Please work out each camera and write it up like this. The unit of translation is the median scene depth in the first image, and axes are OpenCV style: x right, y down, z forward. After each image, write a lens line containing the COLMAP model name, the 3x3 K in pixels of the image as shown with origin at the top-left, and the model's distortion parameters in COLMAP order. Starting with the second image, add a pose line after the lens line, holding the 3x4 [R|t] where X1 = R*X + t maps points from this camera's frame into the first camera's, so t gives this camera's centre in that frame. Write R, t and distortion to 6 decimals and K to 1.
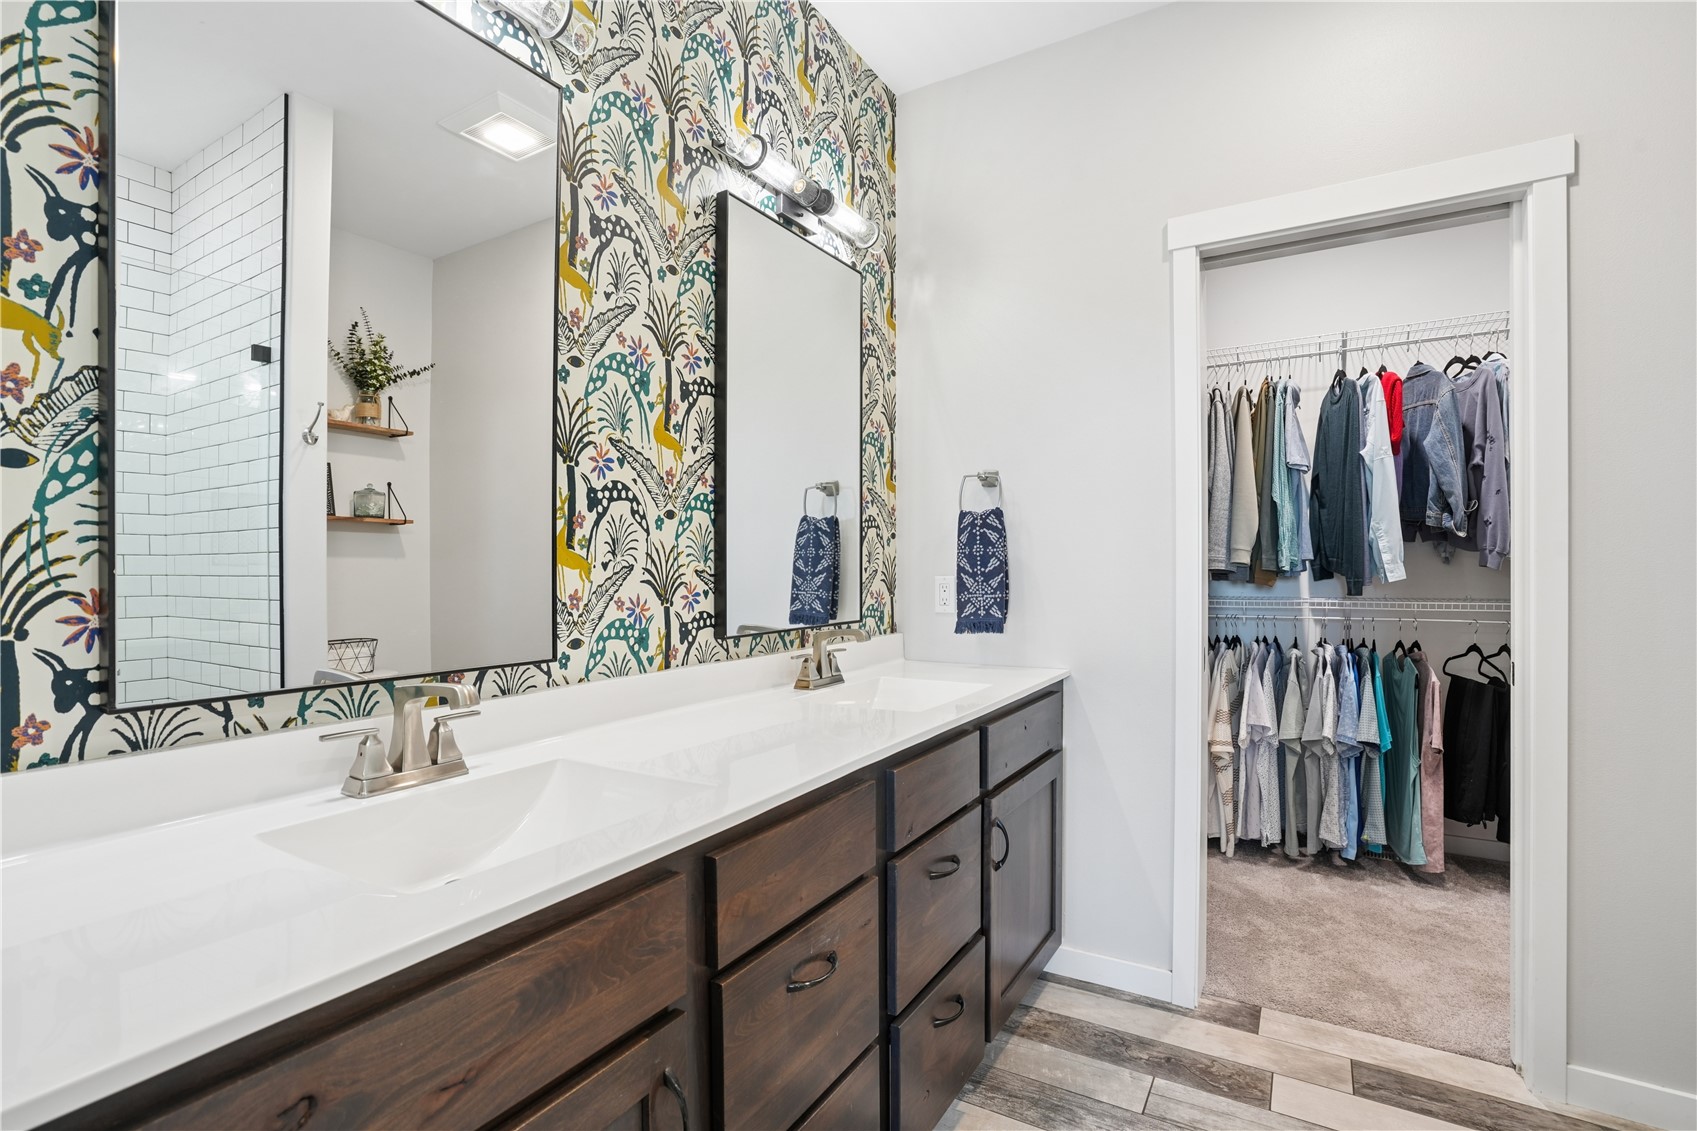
lens RADIAL K [[795.5, 0, 851.4], [0, 795.5, 574.7], [0, 0, 1]] dist [-0.008831, 0.008575]
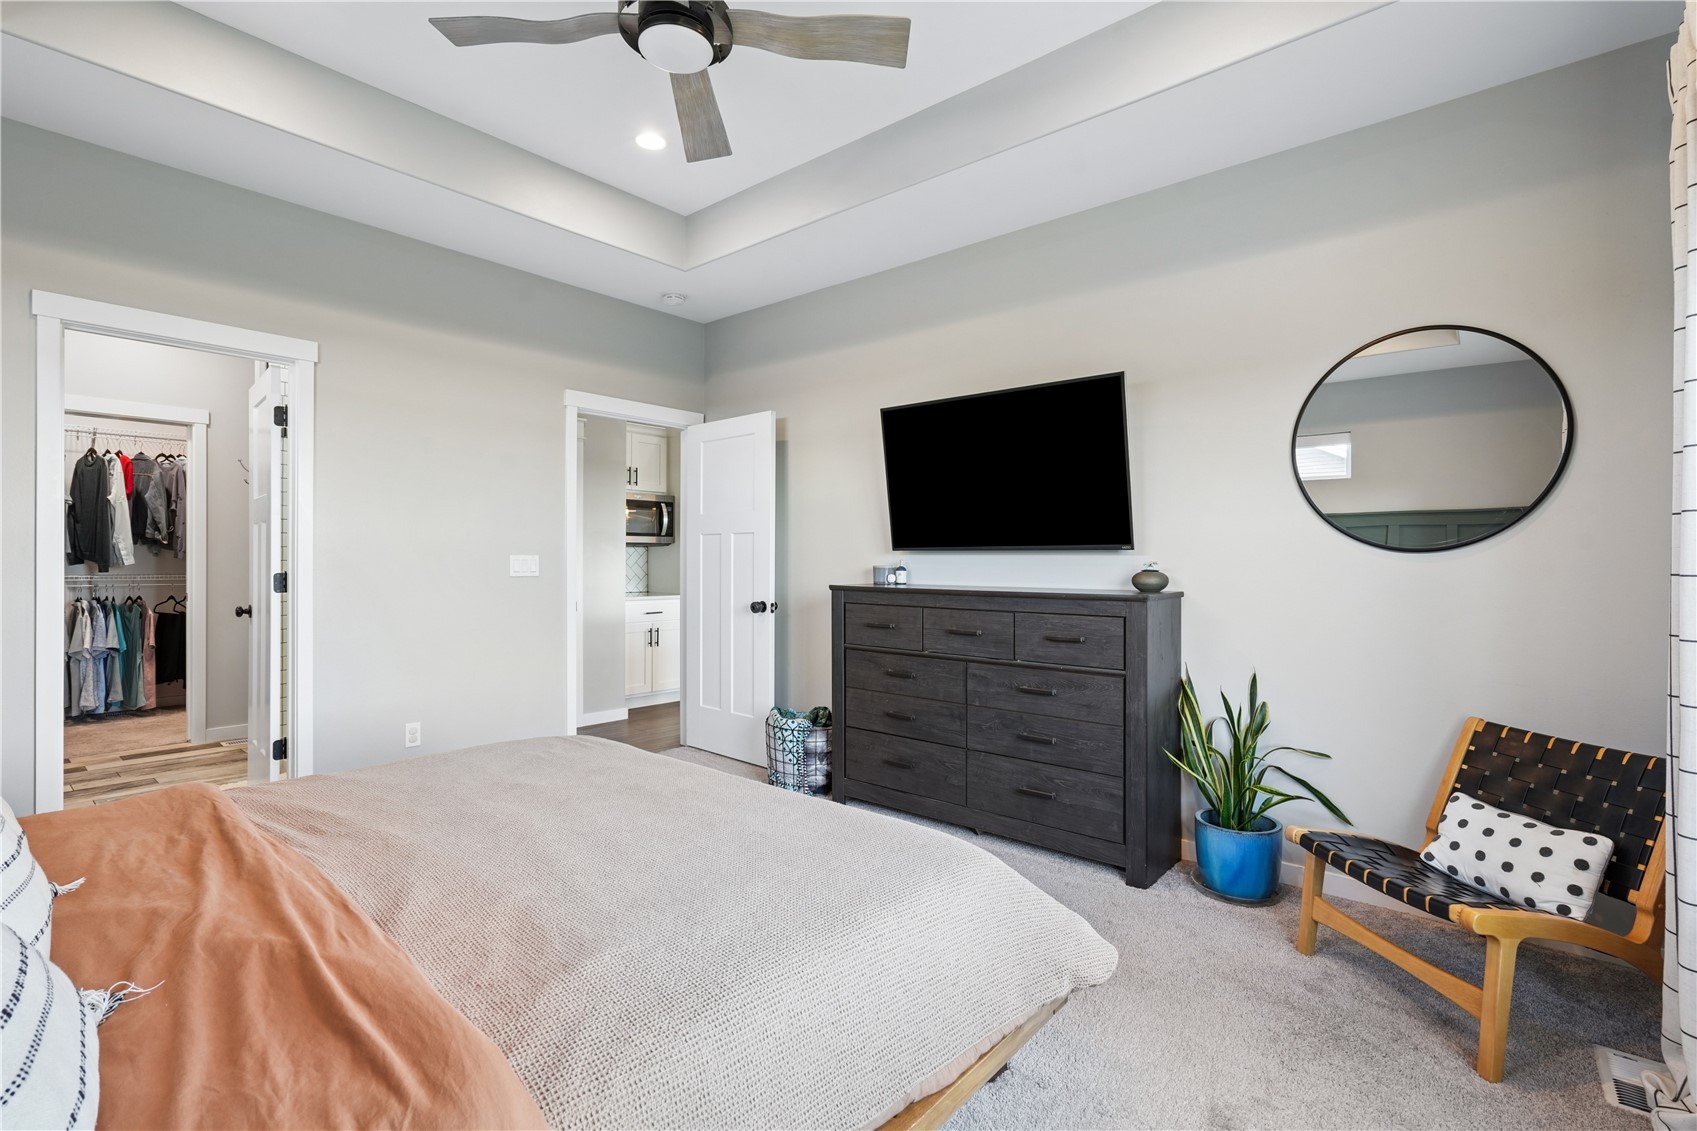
lens RADIAL K [[795.5, 0, 889.8], [0, 795.5, 570.9], [0, 0, 1]] dist [-0.008831, 0.008575]
pose [[0.162476, -0.002297, 0.986710, -0.933857], [-0.003977, 0.999988, 0.002983, 0.010051], [-0.986705, -0.004409, 0.162464, -1.158481]]
